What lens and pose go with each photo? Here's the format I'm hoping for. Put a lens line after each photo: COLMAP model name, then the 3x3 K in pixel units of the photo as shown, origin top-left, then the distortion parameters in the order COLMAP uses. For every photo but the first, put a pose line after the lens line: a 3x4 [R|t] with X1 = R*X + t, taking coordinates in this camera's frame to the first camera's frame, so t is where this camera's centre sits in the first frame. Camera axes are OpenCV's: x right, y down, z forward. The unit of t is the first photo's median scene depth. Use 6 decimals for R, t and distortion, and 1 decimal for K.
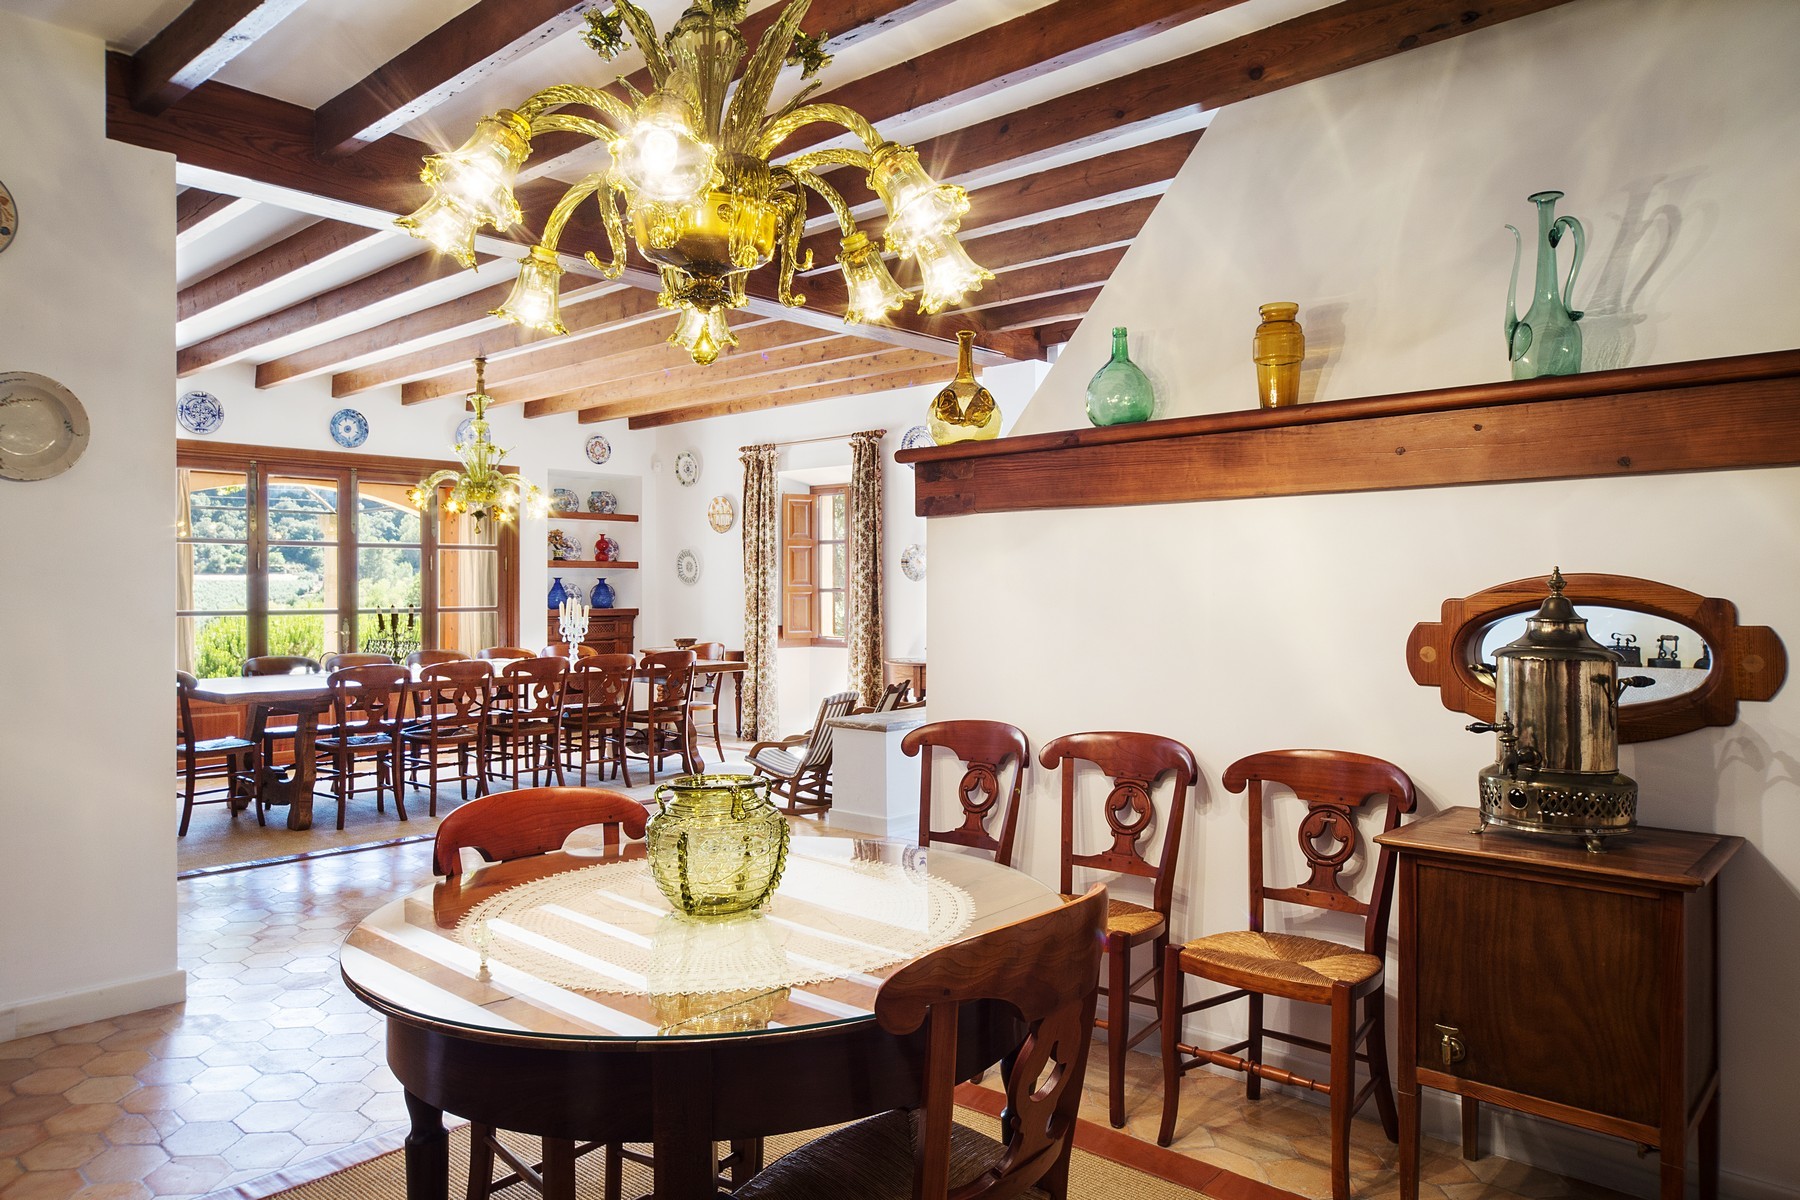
lens RADIAL K [[1212.7, 0, 905.0], [0, 1212.7, 593.4], [0, 0, 1]] dist [-0.005459, 0.001894]
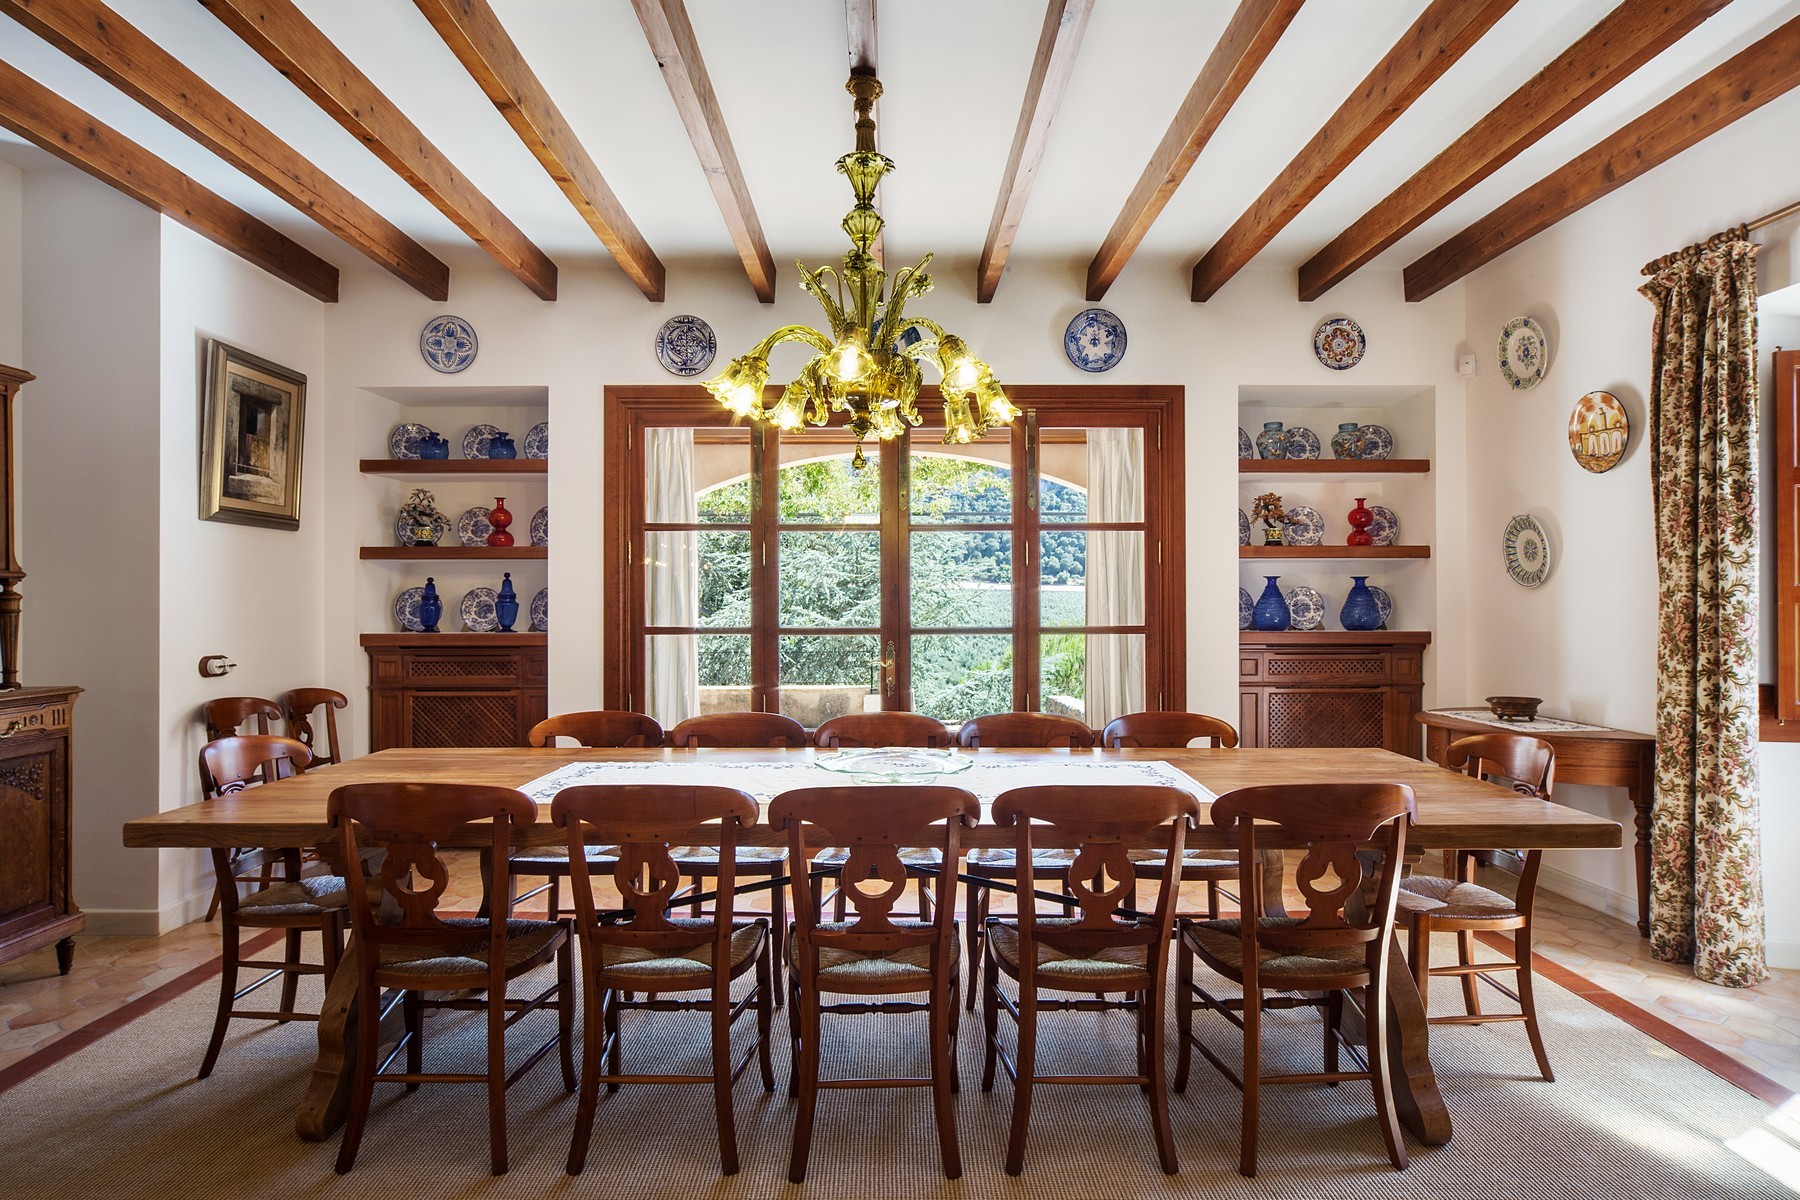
lens RADIAL K [[1019.0, 0, 906.8], [0, 1019.0, 592.2], [0, 0, 1]] dist [-0.004886, 0.001783]
pose [[0.679108, -0.006029, -0.734014, -0.048291], [-0.001622, 0.999951, -0.009715, -0.000459], [0.734037, 0.007788, 0.679065, 0.546948]]
